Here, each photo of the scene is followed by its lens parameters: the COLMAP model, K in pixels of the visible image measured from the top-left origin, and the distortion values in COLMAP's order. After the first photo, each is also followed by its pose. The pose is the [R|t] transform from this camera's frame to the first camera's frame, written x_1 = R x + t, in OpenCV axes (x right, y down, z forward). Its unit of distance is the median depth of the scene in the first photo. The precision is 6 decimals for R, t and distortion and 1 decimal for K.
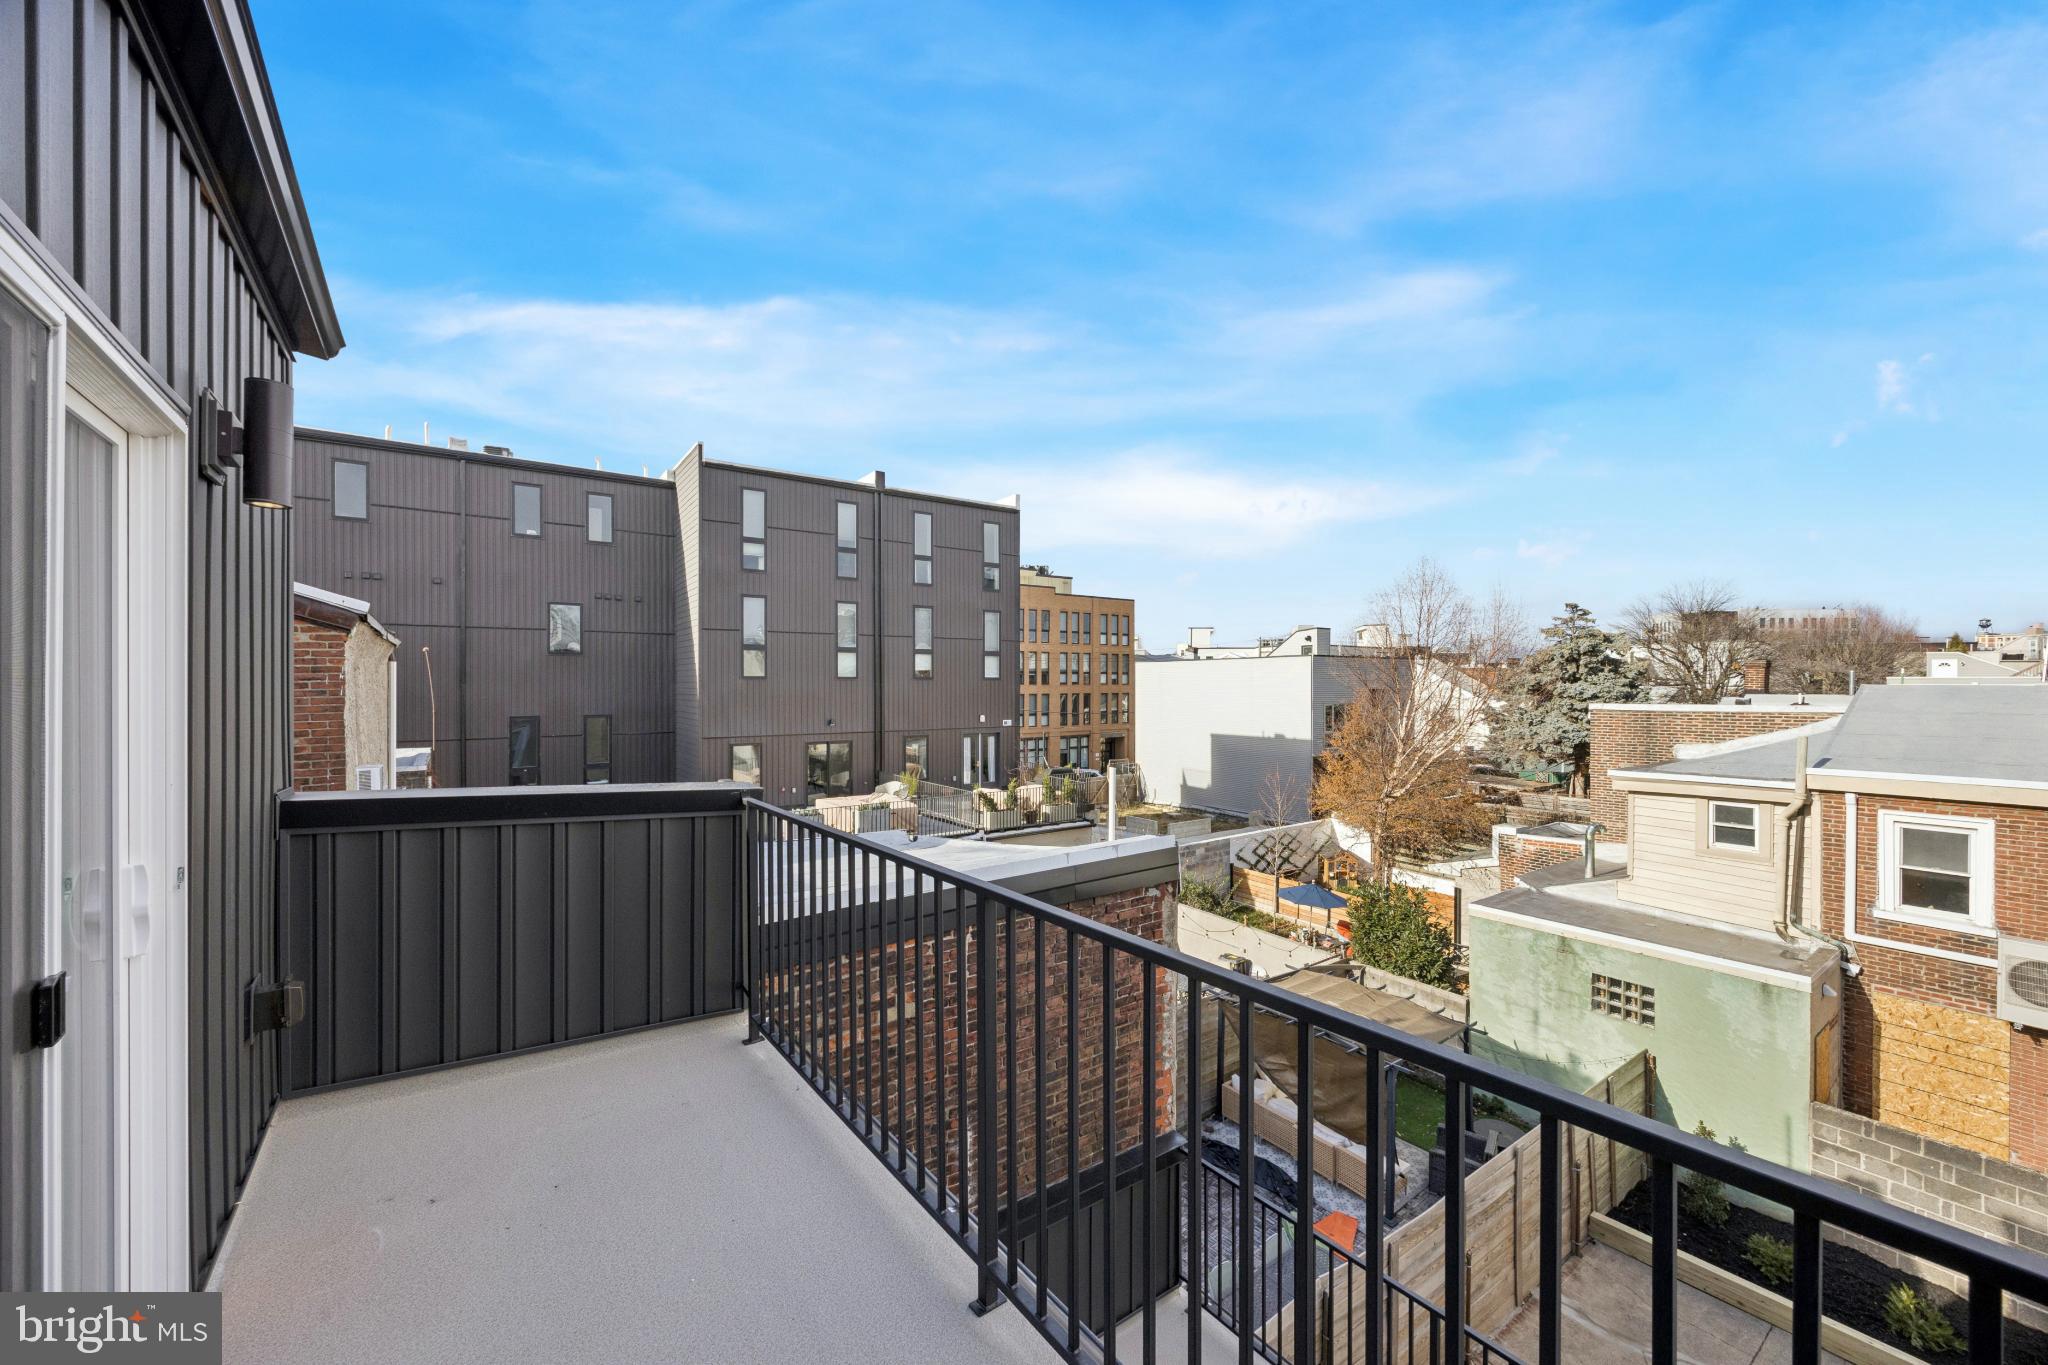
lens RADIAL K [[792.6, 0, 1032.3], [0, 792.6, 675.7], [0, 0, 1]] dist [-0.008651, -0.000240]
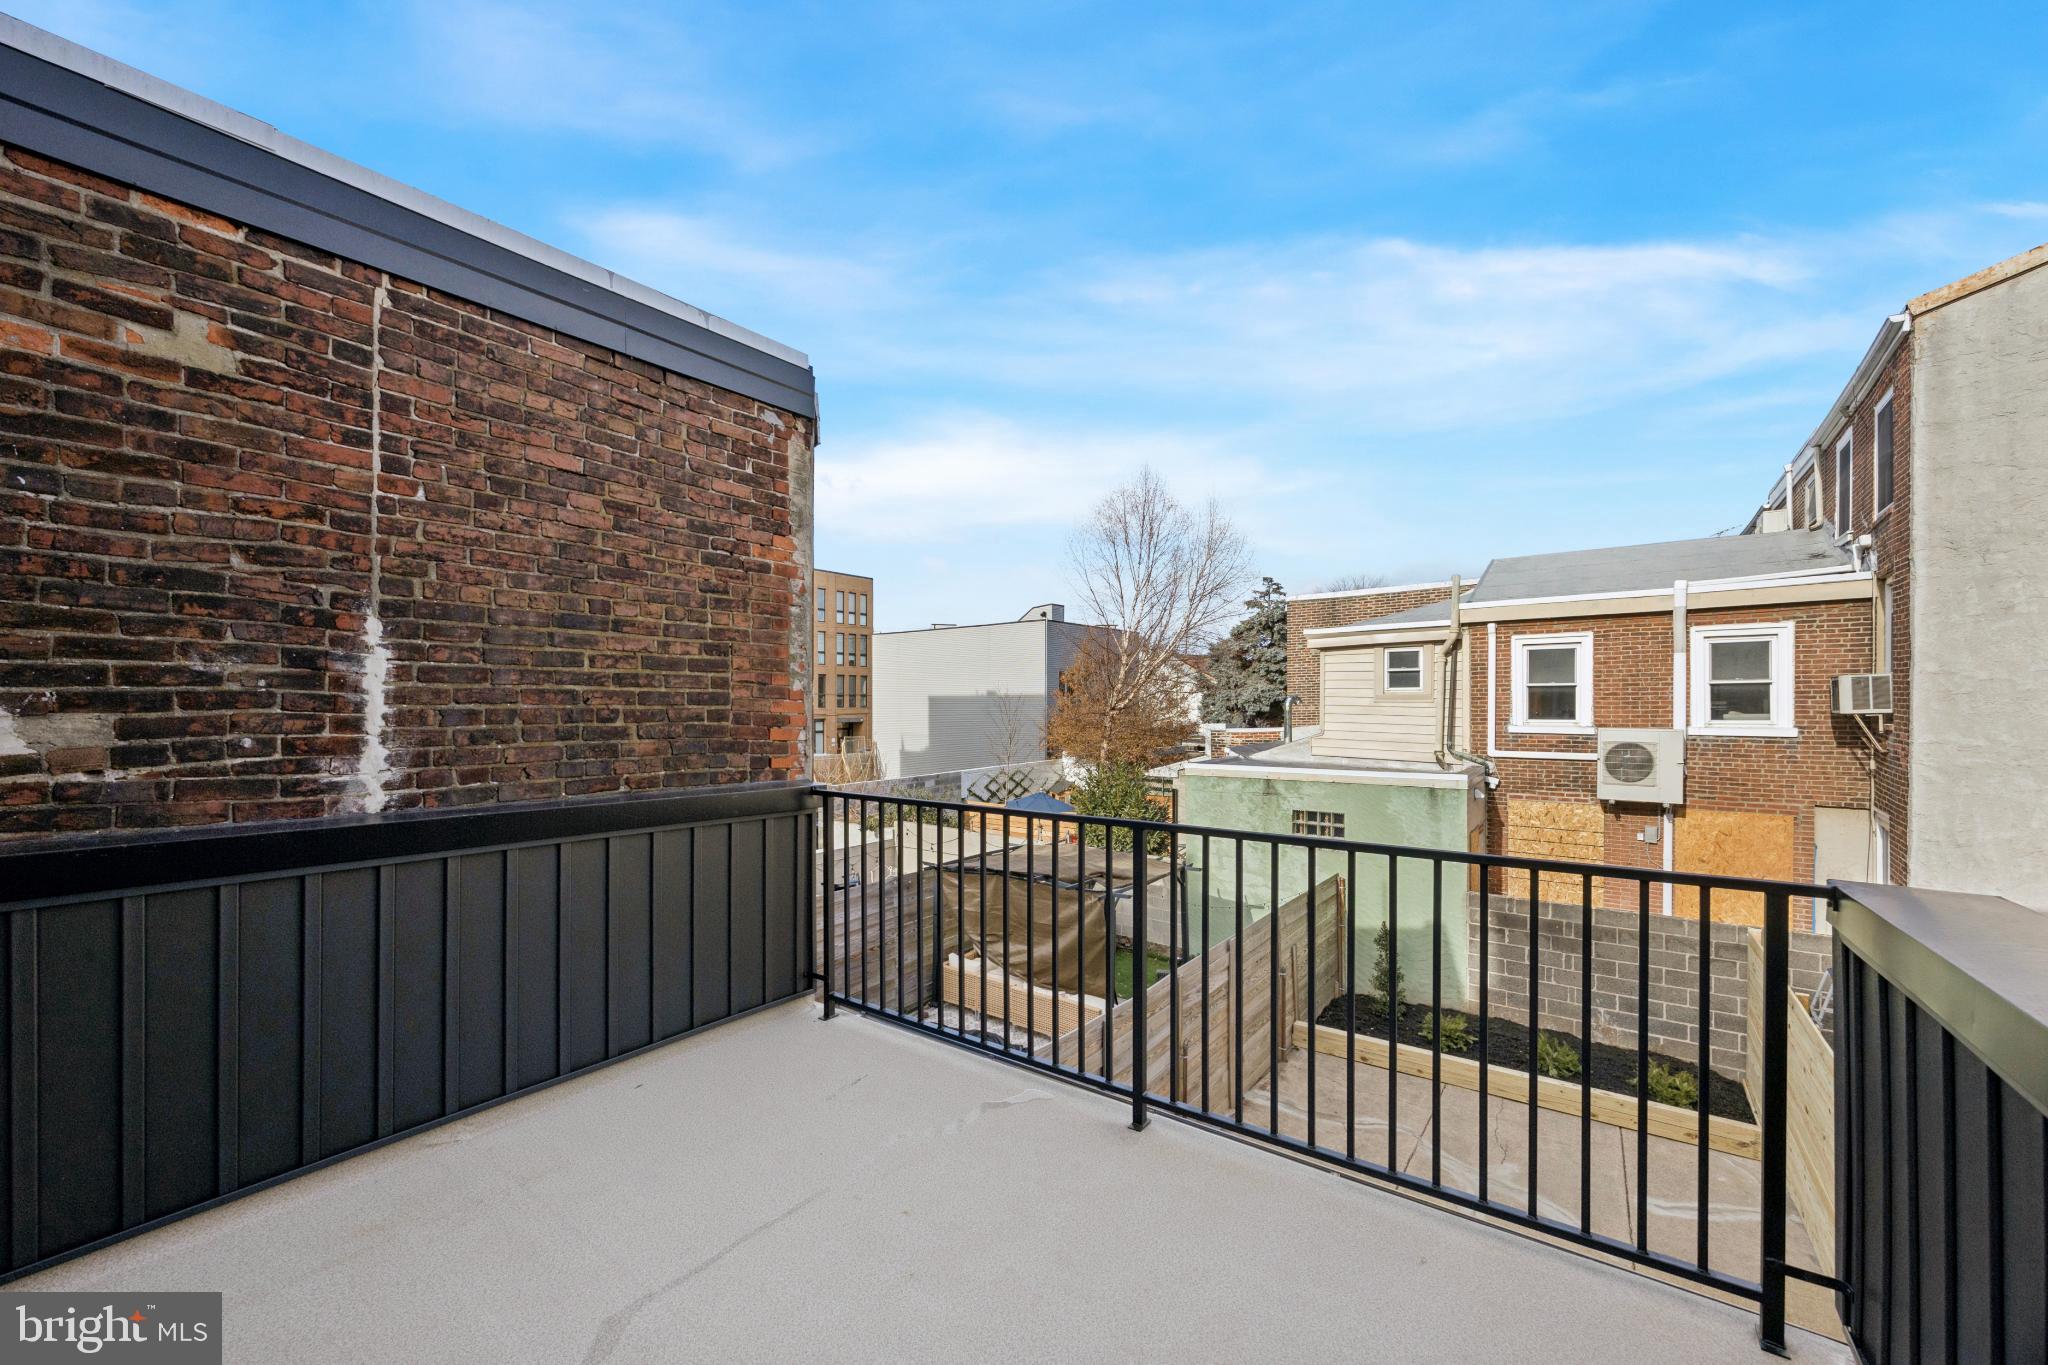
lens RADIAL K [[792.6, 0, 1036.4], [0, 792.6, 702.8], [0, 0, 1]] dist [-0.008651, -0.000240]
pose [[0.949496, -0.003931, 0.313756, 0.072807], [0.003036, 0.999990, 0.003340, 0.244556], [-0.313766, -0.002219, 0.949498, 0.130226]]
